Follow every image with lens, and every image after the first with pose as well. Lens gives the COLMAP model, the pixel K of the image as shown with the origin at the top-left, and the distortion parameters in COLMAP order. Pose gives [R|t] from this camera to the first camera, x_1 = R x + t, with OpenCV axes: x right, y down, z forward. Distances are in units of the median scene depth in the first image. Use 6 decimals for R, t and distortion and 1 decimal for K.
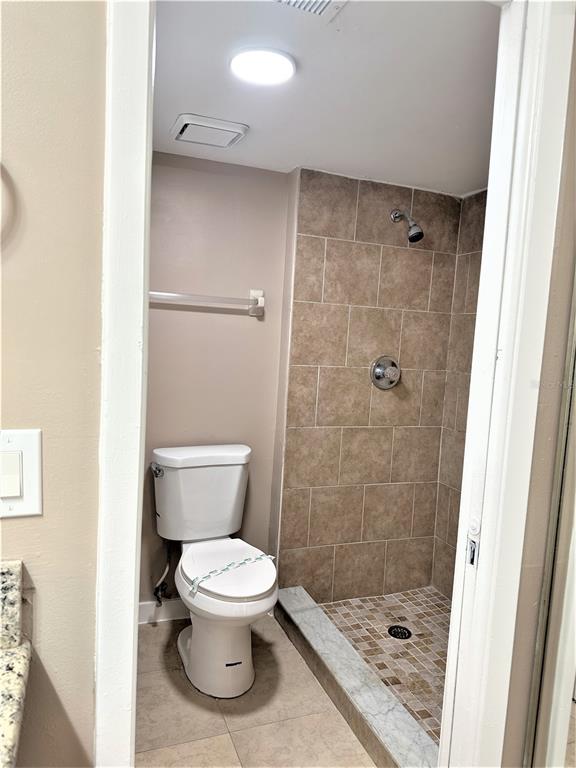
lens RADIAL K [[537.3, 0, 287.4], [0, 537.3, 383.5], [0, 0, 1]] dist [0.077701, -0.095850]
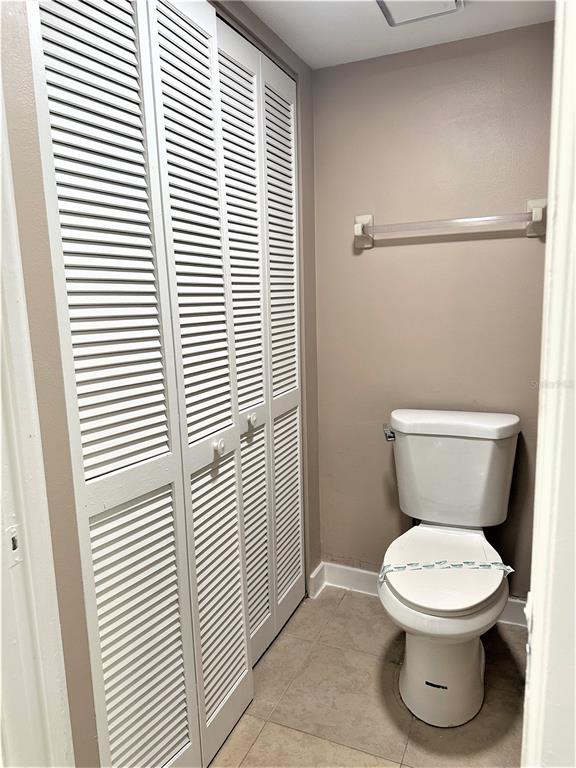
lens RADIAL K [[537.3, 0, 286.6], [0, 537.3, 384.9], [0, 0, 1]] dist [0.077701, -0.095850]
pose [[0.700146, 0.045497, -0.712549, 0.262859], [0.003519, 0.997736, 0.067164, 0.024007], [0.713991, -0.049532, 0.698400, 0.283987]]
